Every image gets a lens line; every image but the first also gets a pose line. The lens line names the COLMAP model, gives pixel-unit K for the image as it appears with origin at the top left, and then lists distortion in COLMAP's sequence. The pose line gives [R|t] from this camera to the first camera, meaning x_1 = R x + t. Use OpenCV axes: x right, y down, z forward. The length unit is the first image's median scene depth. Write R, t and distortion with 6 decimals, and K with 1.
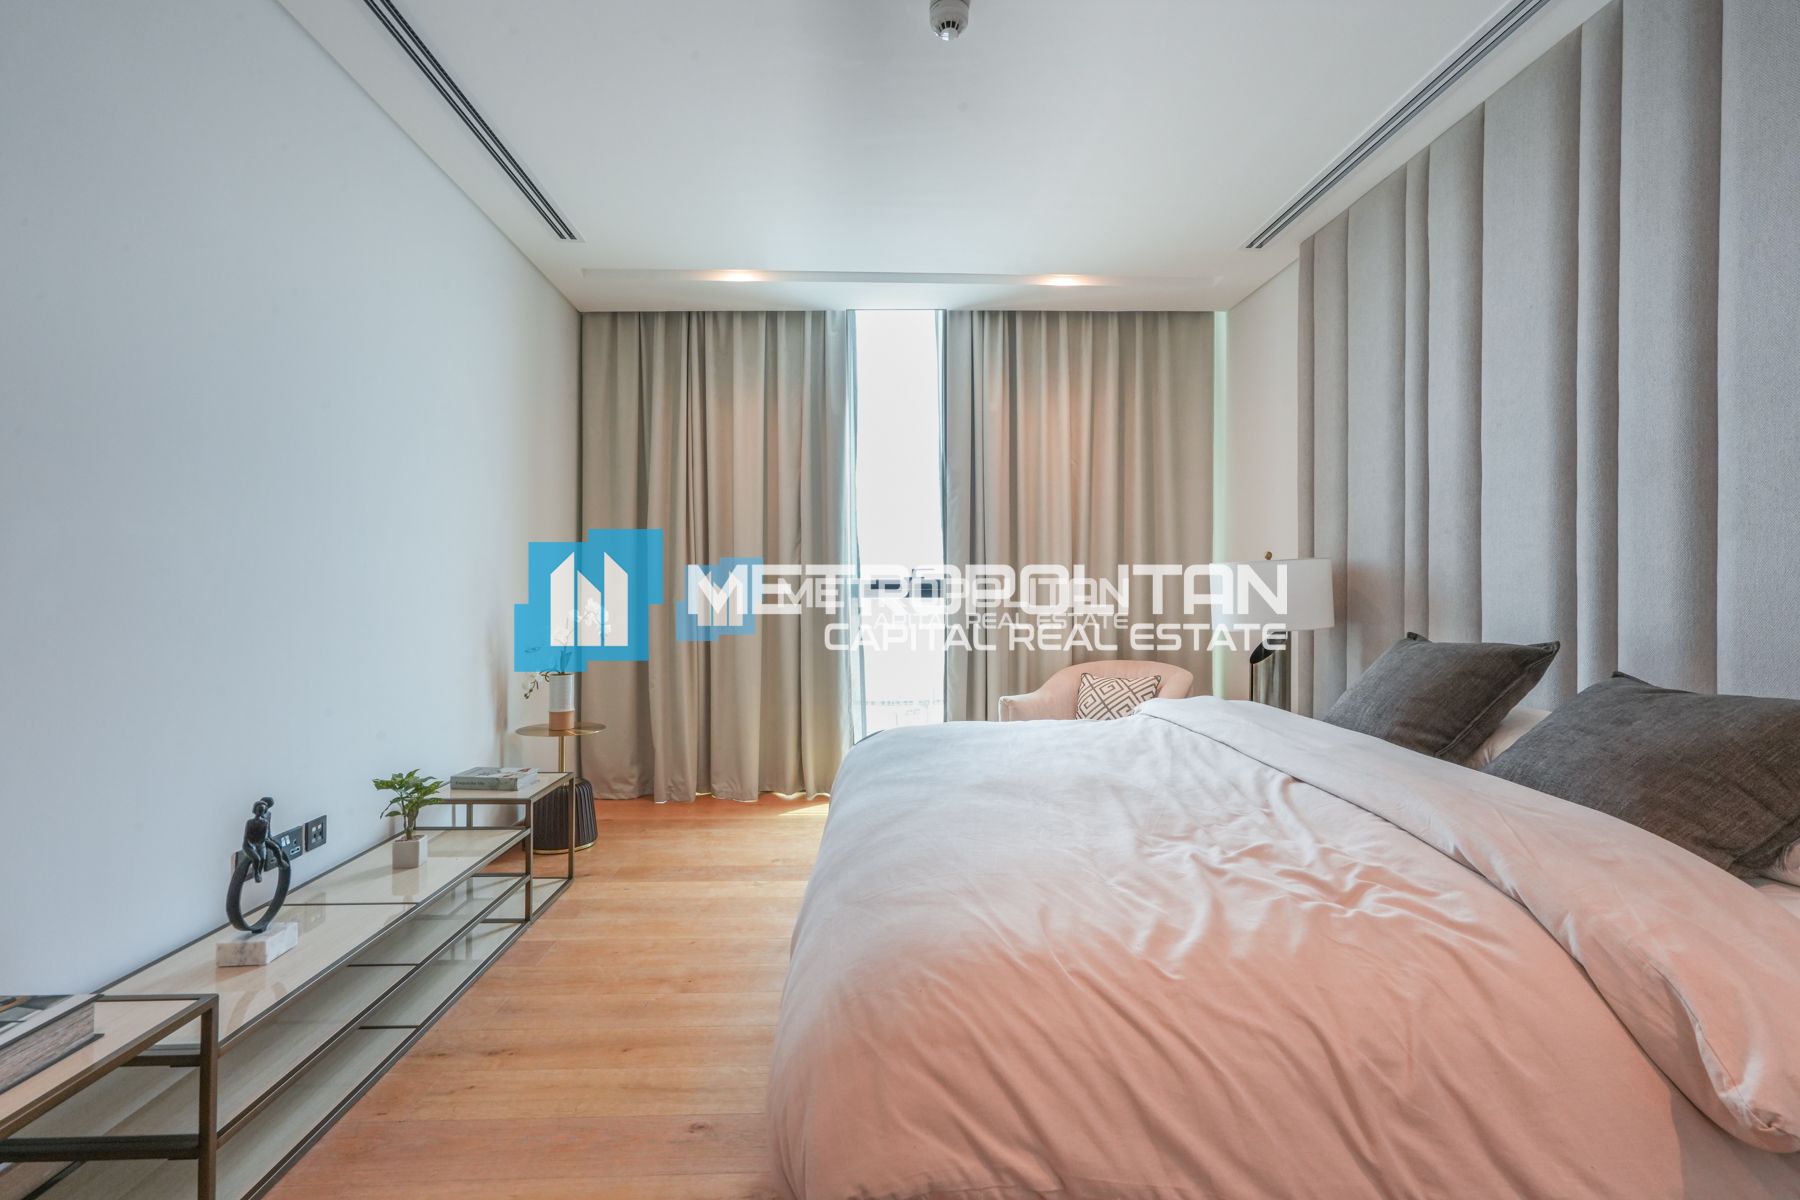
lens RADIAL K [[841.4, 0, 897.1], [0, 841.4, 597.7], [0, 0, 1]] dist [0.001299, 0.000339]
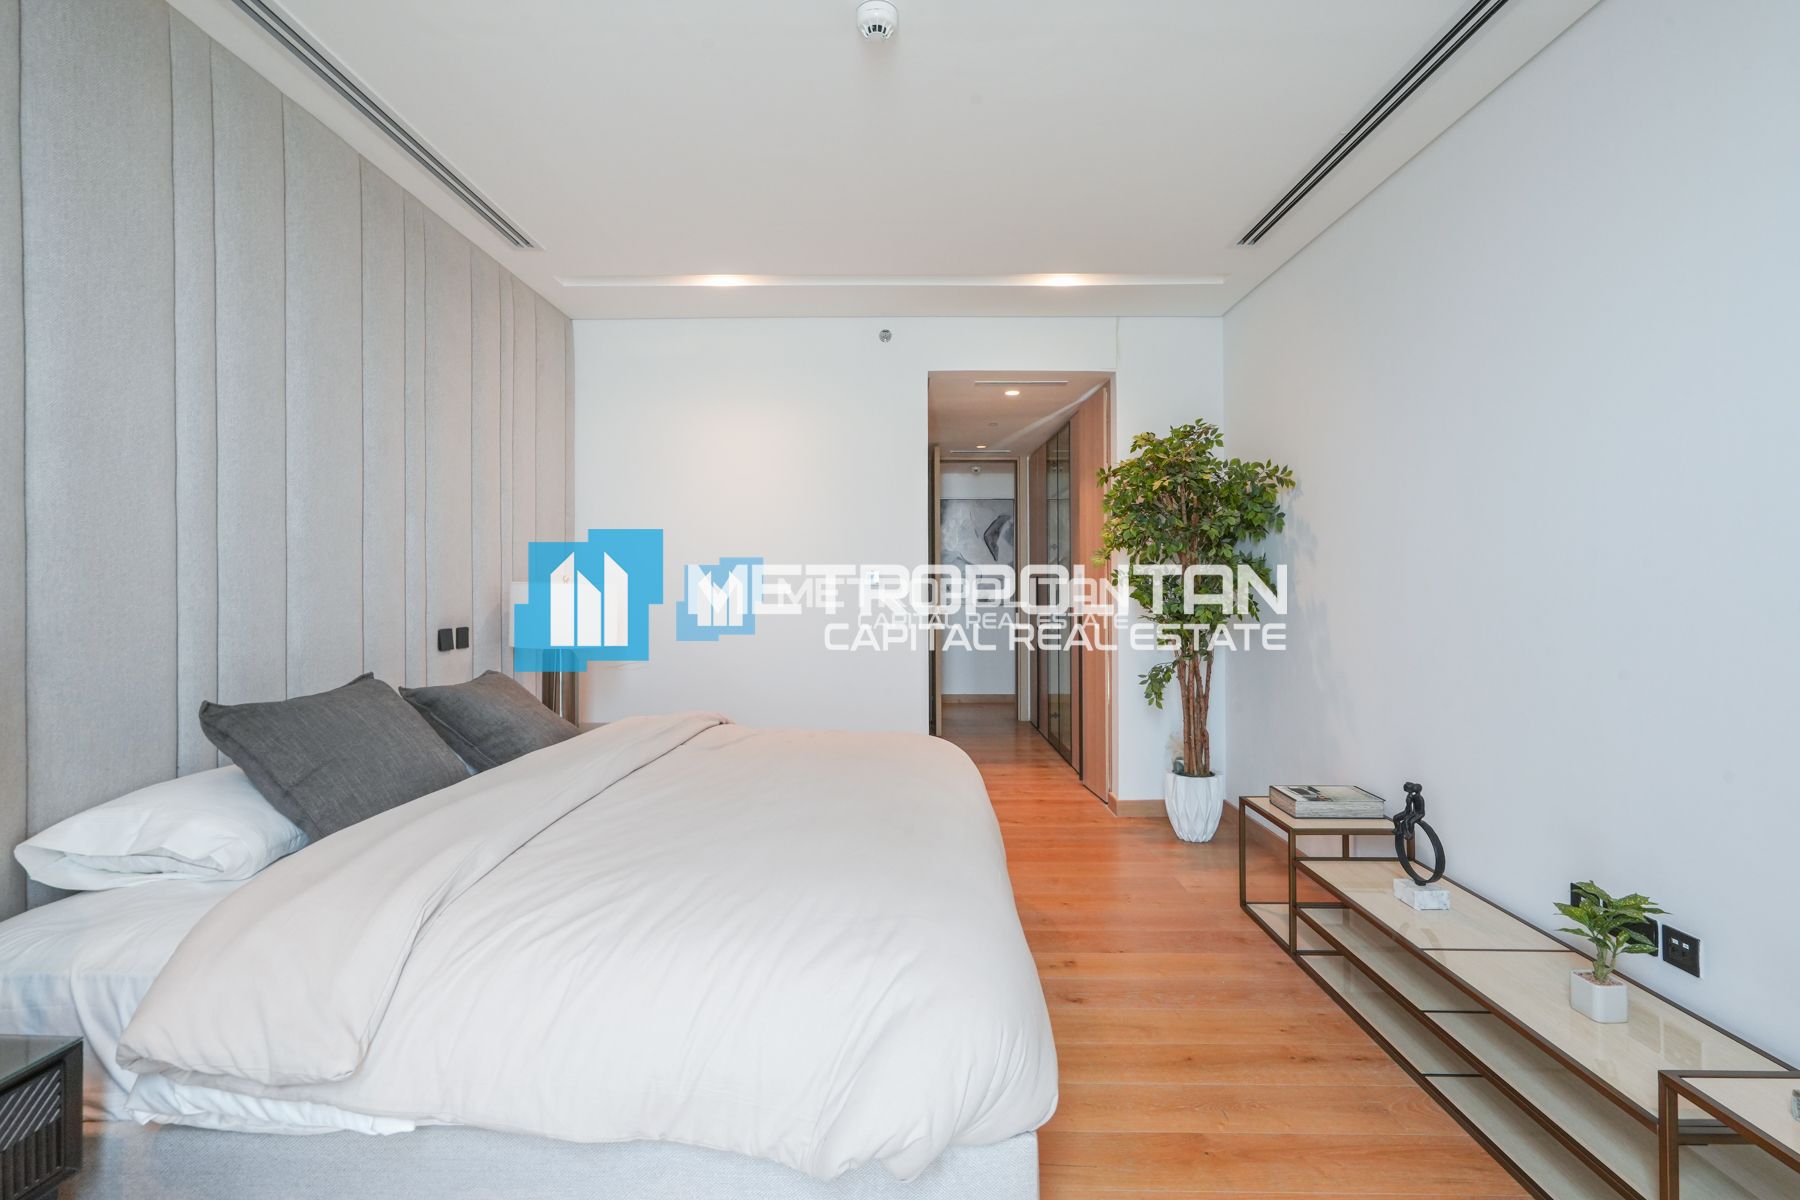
lens RADIAL K [[841.4, 0, 899.2], [0, 841.4, 592.9], [0, 0, 1]] dist [0.001299, 0.000339]
pose [[-0.997859, -0.002867, 0.065334, -0.017731], [-0.002266, 0.999954, 0.009278, -0.059958], [-0.065358, 0.009110, -0.997820, 1.908416]]
